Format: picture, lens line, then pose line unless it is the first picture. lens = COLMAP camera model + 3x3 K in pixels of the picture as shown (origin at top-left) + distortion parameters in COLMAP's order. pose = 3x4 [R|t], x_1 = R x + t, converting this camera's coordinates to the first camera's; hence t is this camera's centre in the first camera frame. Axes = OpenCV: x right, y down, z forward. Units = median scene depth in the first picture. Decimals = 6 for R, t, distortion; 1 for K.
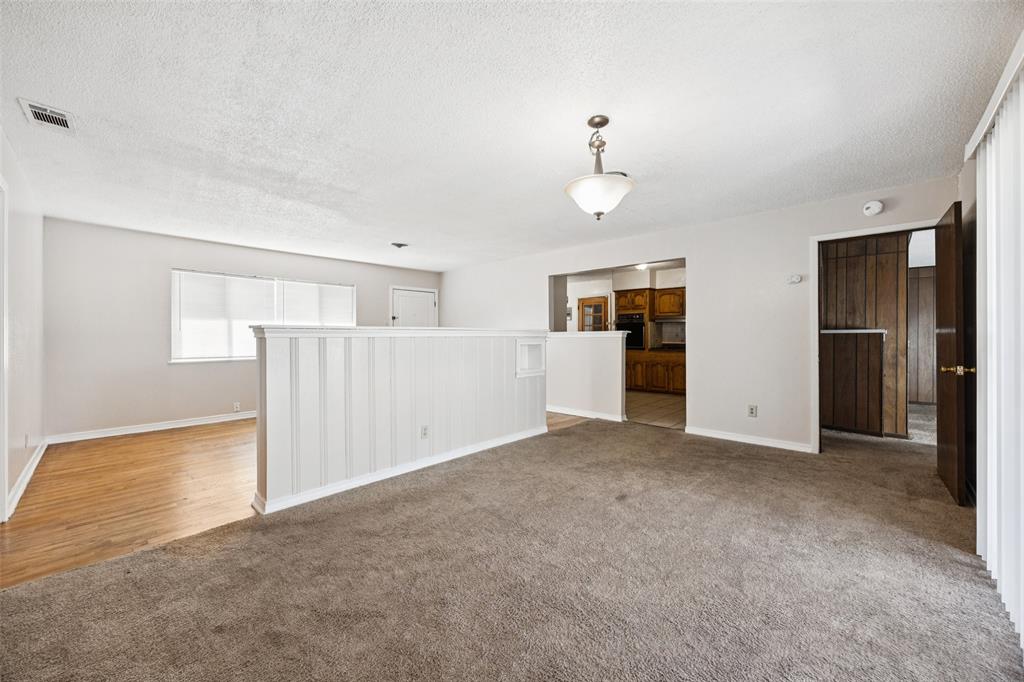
lens RADIAL K [[393.8, 0, 522.5], [0, 393.8, 337.6], [0, 0, 1]] dist [-0.008280, 0.000058]
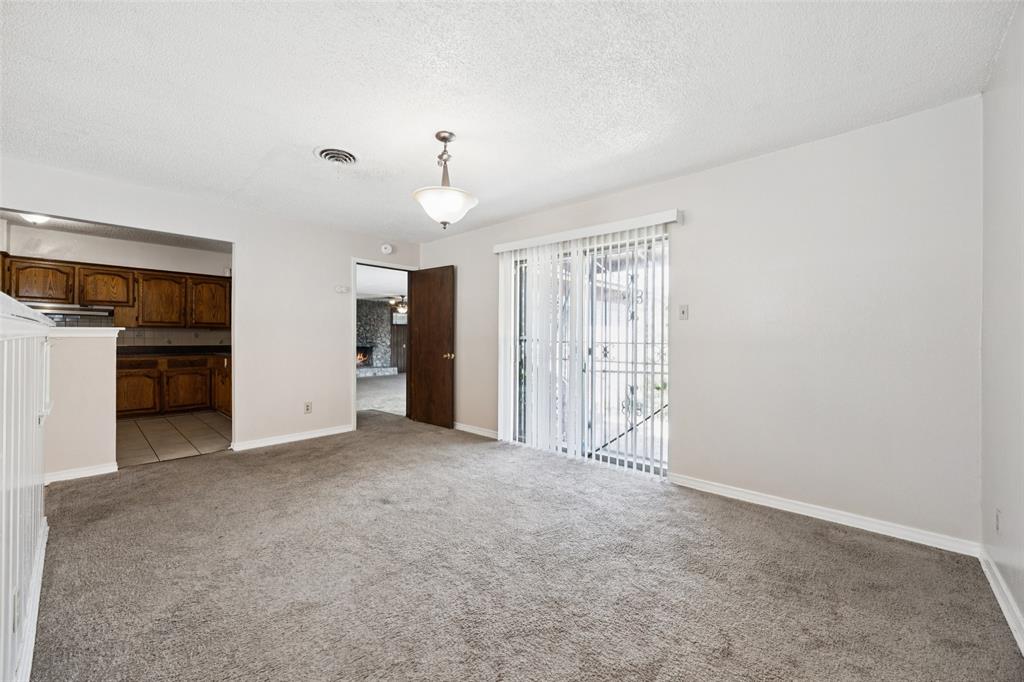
lens RADIAL K [[393.8, 0, 523.4], [0, 393.8, 336.9], [0, 0, 1]] dist [-0.008280, 0.000058]
pose [[-0.026272, 0.003784, 0.999648, -0.644207], [-0.001985, 0.999991, -0.003837, -0.000402], [-0.999653, -0.002086, -0.026264, 0.597159]]
